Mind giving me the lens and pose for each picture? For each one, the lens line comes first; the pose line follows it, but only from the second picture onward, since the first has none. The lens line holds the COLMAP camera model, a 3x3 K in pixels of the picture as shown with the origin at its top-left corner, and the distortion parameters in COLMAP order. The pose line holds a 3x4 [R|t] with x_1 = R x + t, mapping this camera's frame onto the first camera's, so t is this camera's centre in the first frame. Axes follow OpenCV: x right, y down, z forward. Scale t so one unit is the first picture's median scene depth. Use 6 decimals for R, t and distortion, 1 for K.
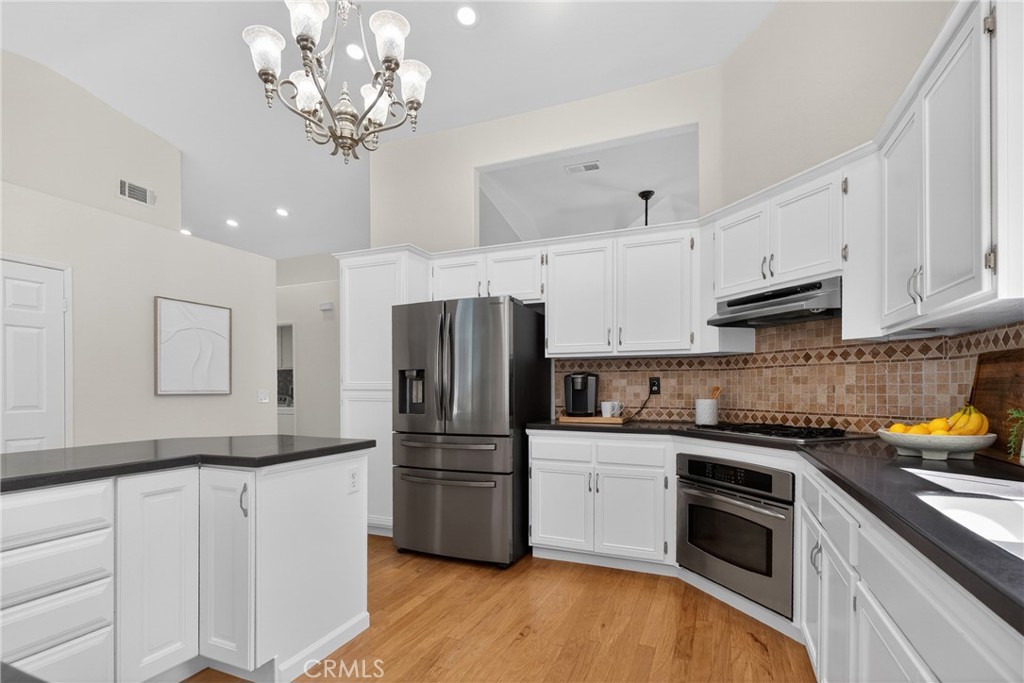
lens RADIAL K [[445.4, 0, 512.6], [0, 445.4, 385.7], [0, 0, 1]] dist [-0.000351, -0.000135]
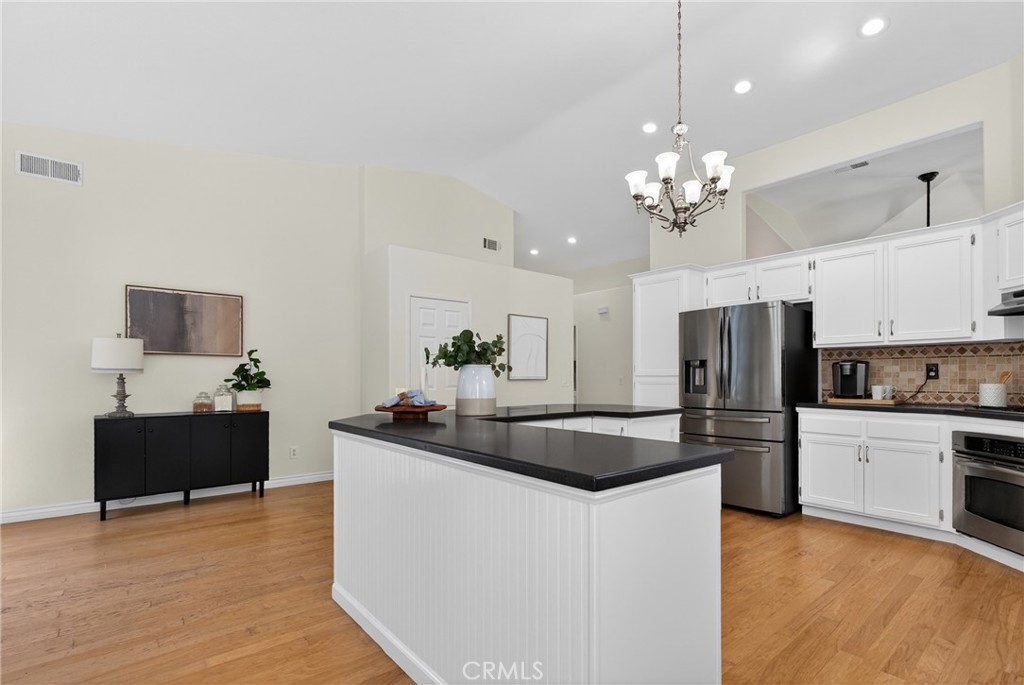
lens RADIAL K [[480.0, 0, 512.7], [0, 480.0, 374.2], [0, 0, 1]] dist [-0.000878, -0.000786]
pose [[0.899533, -0.002951, -0.436843, -0.090673], [0.002015, 0.999995, -0.002605, 0.008168], [0.436849, 0.001463, 0.899534, -0.507011]]
